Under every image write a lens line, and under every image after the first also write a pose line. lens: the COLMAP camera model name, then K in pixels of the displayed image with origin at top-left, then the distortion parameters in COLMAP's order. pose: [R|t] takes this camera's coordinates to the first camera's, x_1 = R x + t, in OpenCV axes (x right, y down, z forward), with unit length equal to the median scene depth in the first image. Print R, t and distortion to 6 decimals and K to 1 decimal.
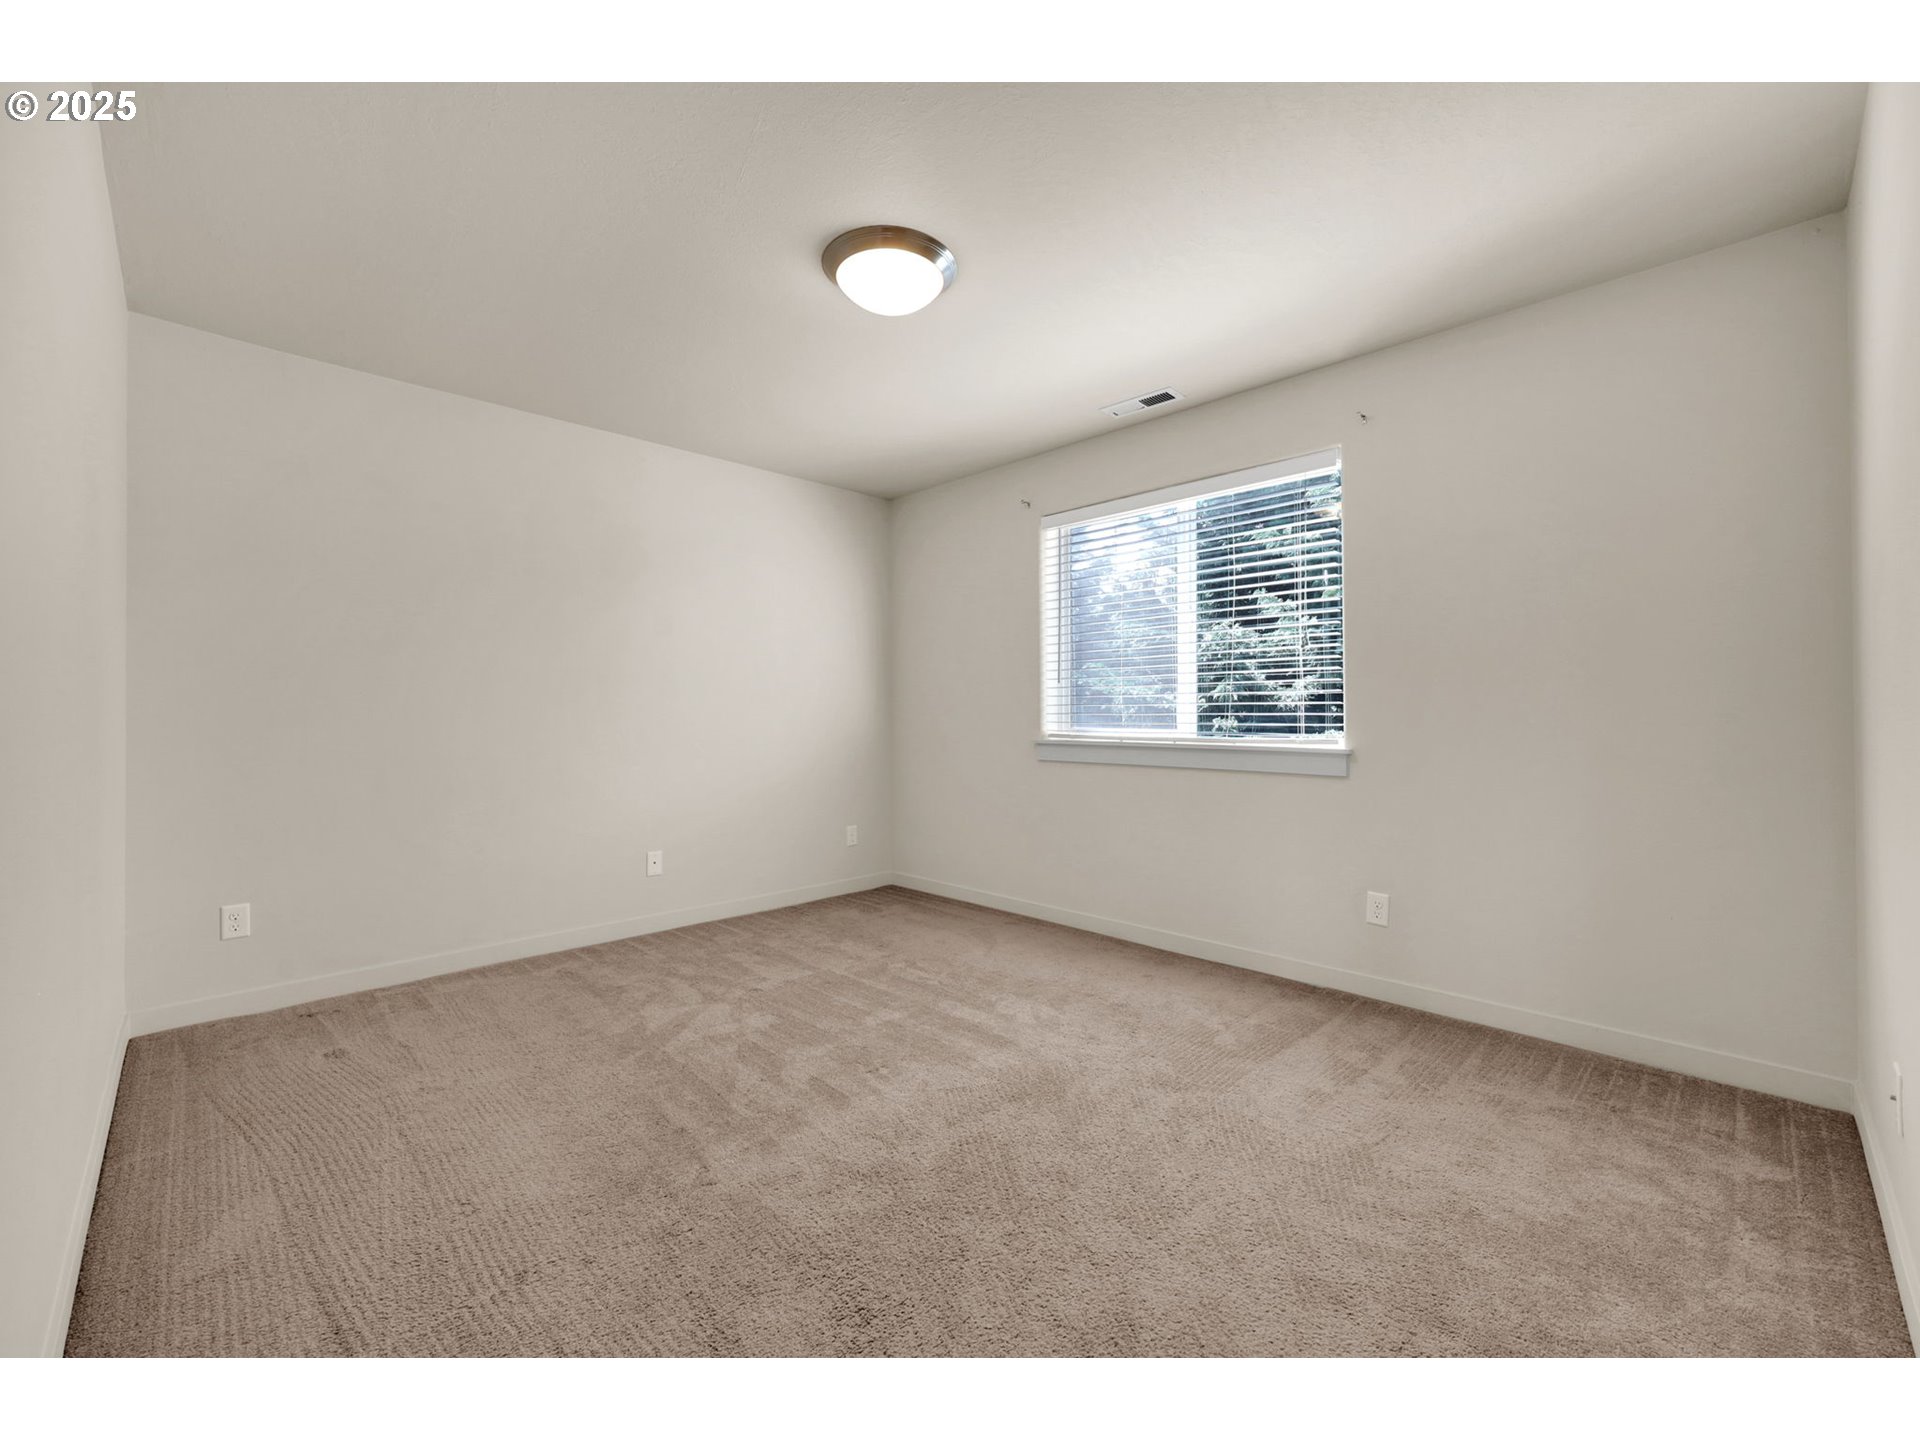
lens RADIAL K [[782.5, 0, 952.4], [0, 782.5, 712.1], [0, 0, 1]] dist [0.000962, 0.000005]
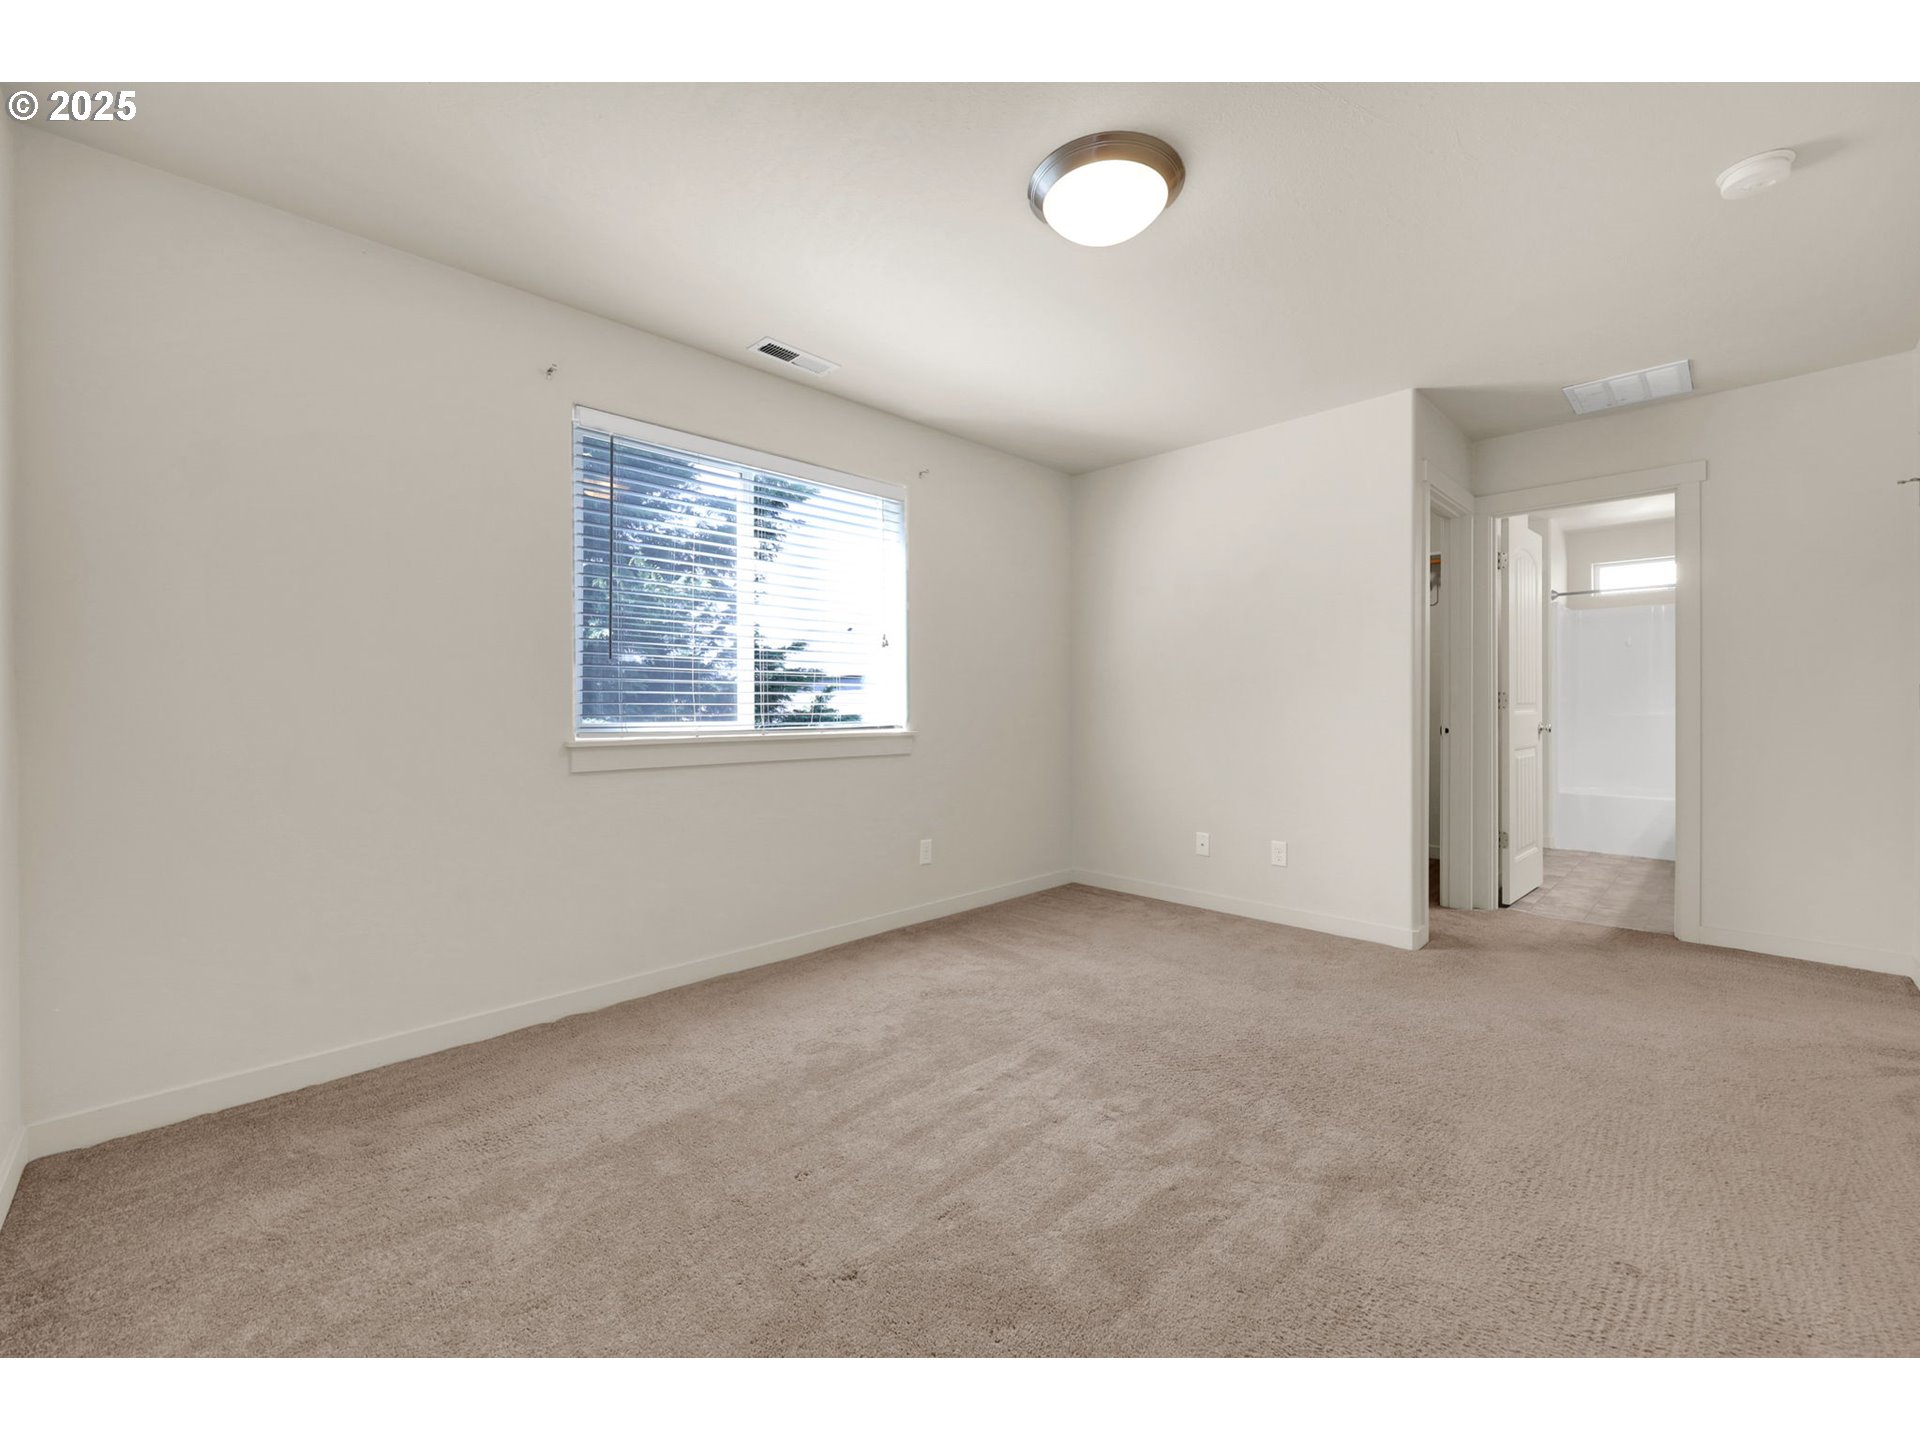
lens RADIAL K [[775.7, 0, 966.8], [0, 775.7, 723.4], [0, 0, 1]] dist [0.000648, -0.000106]
pose [[0.002537, -0.014501, 0.999892, -0.633299], [0.006268, 0.999875, 0.014484, 0.014797], [-0.999977, 0.006230, 0.002628, 0.783046]]
